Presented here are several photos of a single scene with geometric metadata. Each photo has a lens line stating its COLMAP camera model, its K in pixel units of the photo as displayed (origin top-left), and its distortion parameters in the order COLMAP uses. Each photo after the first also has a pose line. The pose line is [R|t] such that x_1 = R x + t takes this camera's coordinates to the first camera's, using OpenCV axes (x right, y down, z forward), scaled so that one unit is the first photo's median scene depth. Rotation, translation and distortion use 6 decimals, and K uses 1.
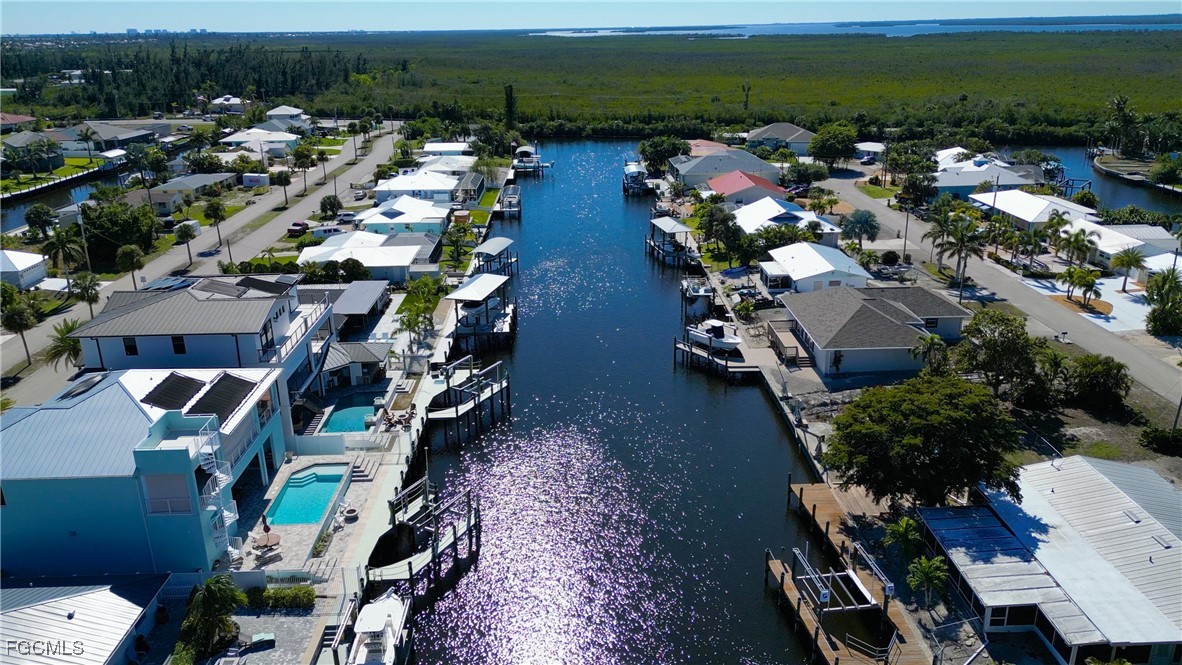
lens RADIAL K [[860.3, 0, 590.7], [0, 860.3, 333.3], [0, 0, 1]] dist [0.091421, -0.077382]
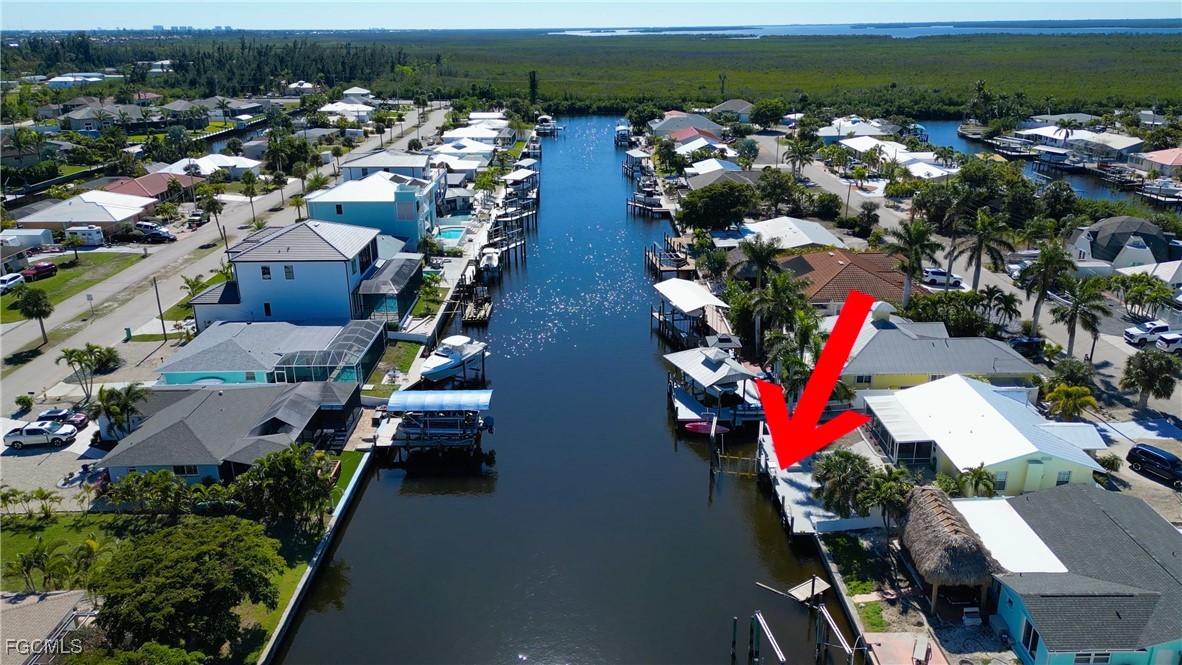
lens RADIAL K [[860.3, 0, 590.7], [0, 860.3, 333.3], [0, 0, 1]] dist [0.091421, -0.077382]
pose [[0.999765, 0.013330, -0.017075, 0.025758], [-0.013324, 0.999911, 0.000461, 0.134721], [0.017079, -0.000234, 0.999854, -0.382307]]
